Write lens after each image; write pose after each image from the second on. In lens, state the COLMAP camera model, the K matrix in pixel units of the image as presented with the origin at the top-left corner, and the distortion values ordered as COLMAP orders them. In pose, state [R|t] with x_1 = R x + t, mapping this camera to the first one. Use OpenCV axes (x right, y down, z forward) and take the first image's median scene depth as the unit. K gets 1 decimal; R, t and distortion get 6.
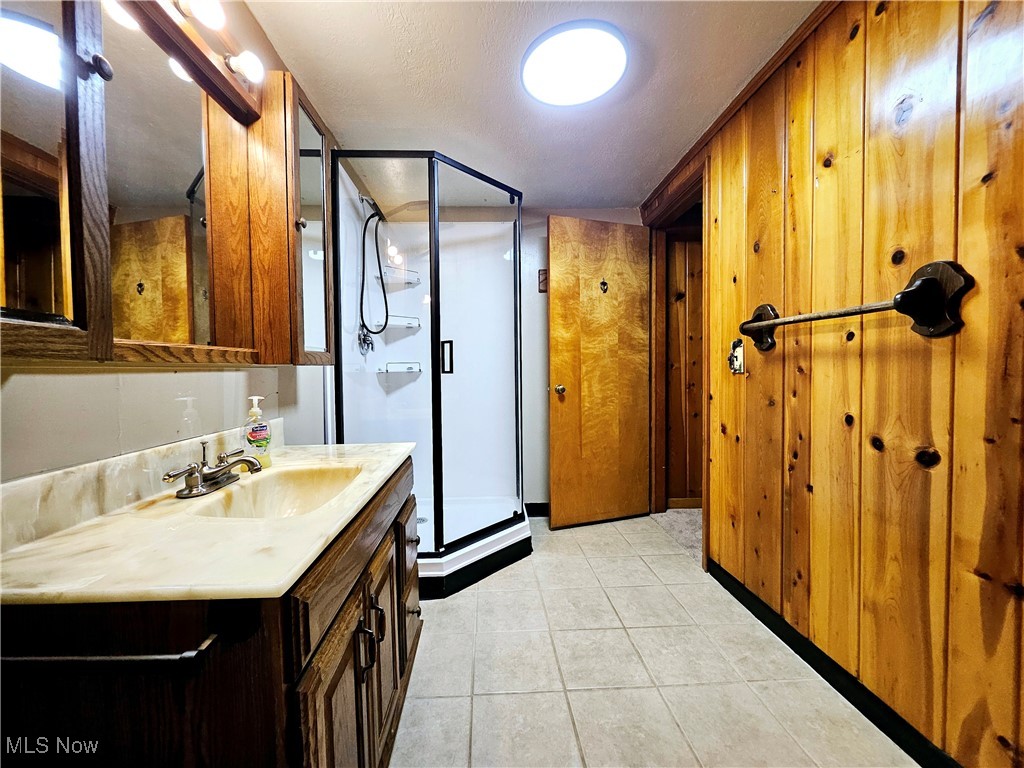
lens RADIAL K [[401.3, 0, 504.2], [0, 401.3, 379.5], [0, 0, 1]] dist [0.001801, -0.001545]
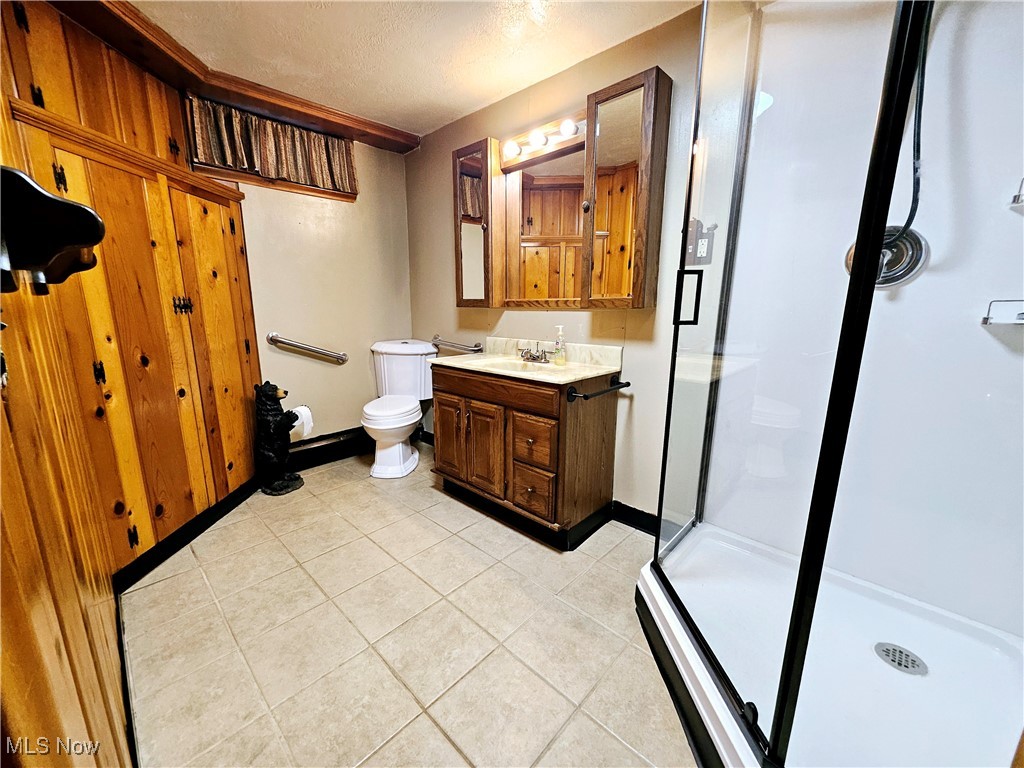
lens RADIAL K [[401.3, 0, 504.2], [0, 401.3, 384.9], [0, 0, 1]] dist [0.001801, -0.001545]
pose [[-0.727768, 0.156266, -0.667784, 0.683105], [-0.005550, 0.972322, 0.233579, -0.099150], [0.685801, 0.173697, -0.706757, 1.768633]]
